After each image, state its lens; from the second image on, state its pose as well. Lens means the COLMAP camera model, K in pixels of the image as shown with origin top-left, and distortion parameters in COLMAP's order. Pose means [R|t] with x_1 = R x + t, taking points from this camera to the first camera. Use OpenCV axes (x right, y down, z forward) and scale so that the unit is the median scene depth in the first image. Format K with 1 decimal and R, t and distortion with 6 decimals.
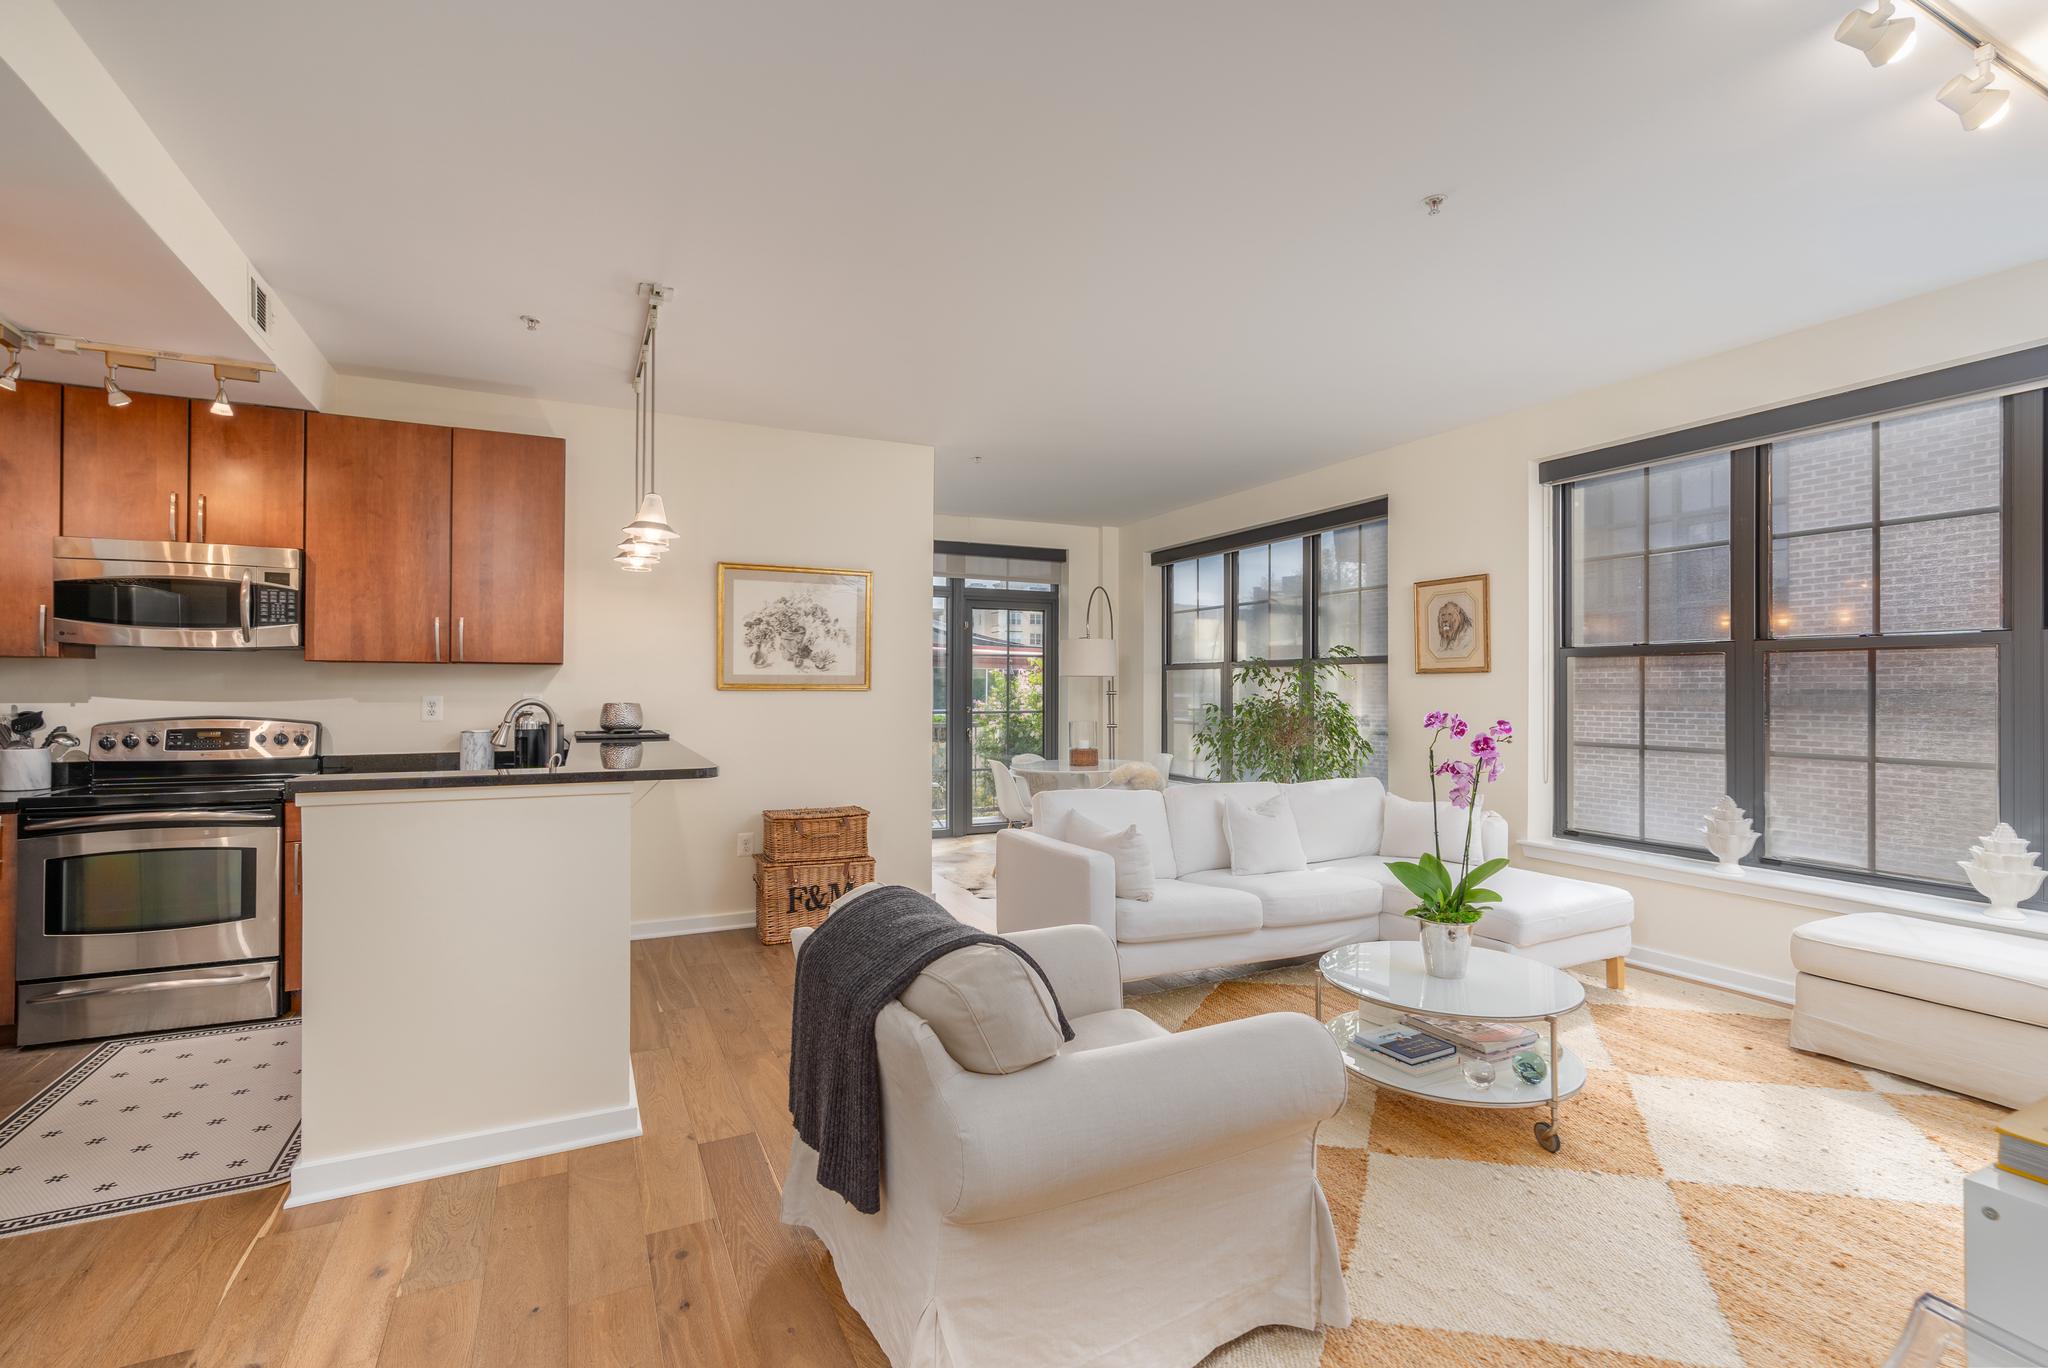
lens RADIAL K [[924.2, 0, 1018.4], [0, 924.2, 689.0], [0, 0, 1]] dist [0.002060, 0.000067]
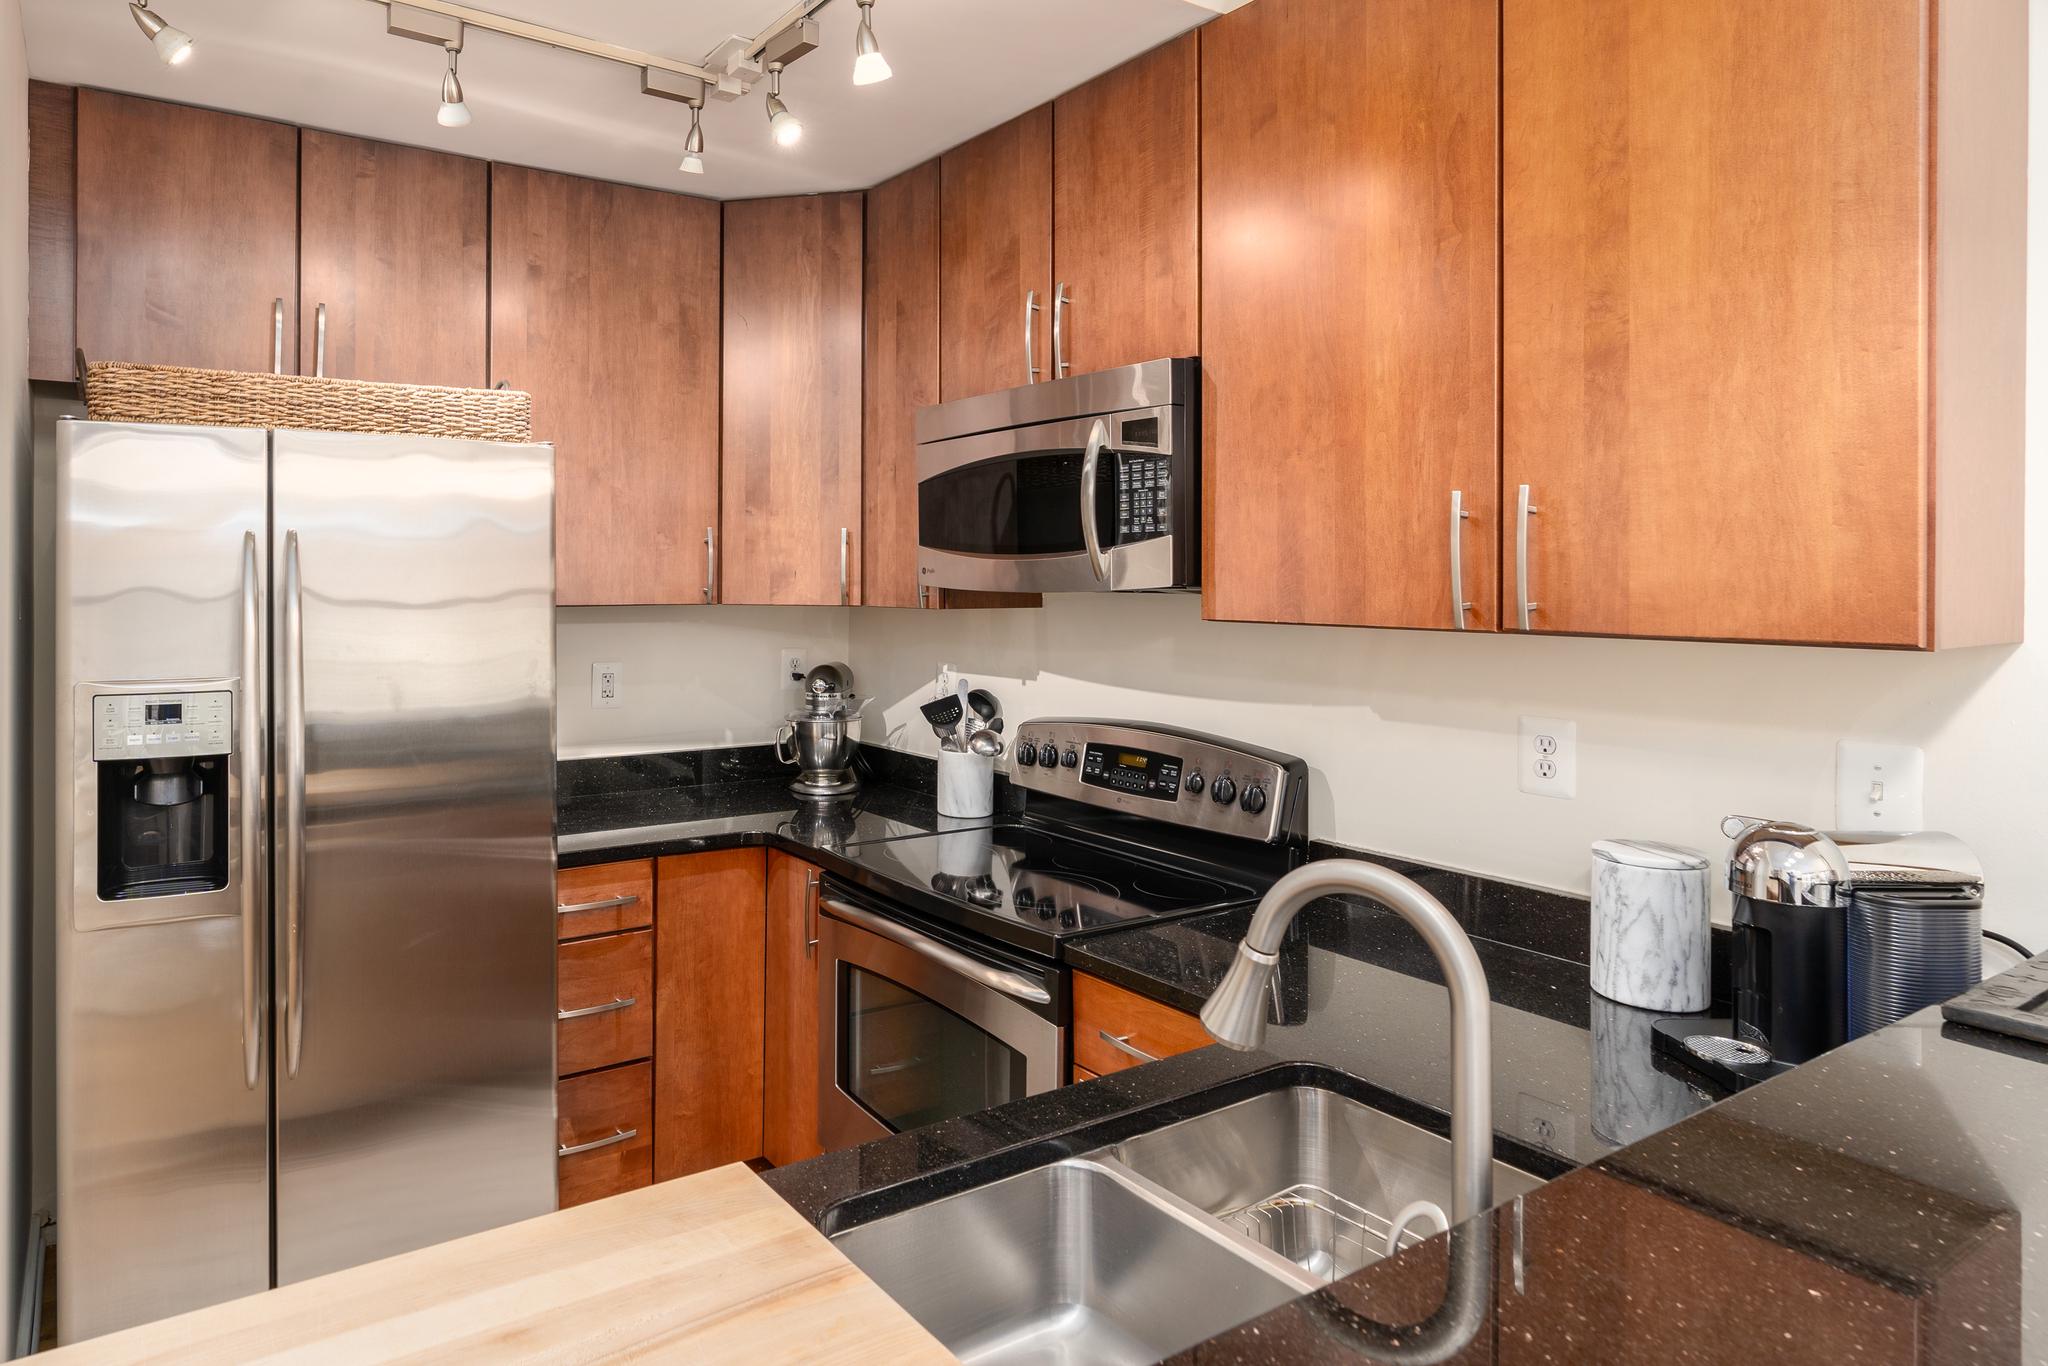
lens RADIAL K [[1203.0, 0, 816.8], [0, 1203.0, 579.2], [0, 0, 1]] dist [-0.000425, 0.000831]
pose [[0.092643, -0.003122, -0.995695, -0.210739], [-0.005191, 0.999980, -0.003618, -0.040017], [0.995686, 0.005504, 0.092624, 0.667587]]
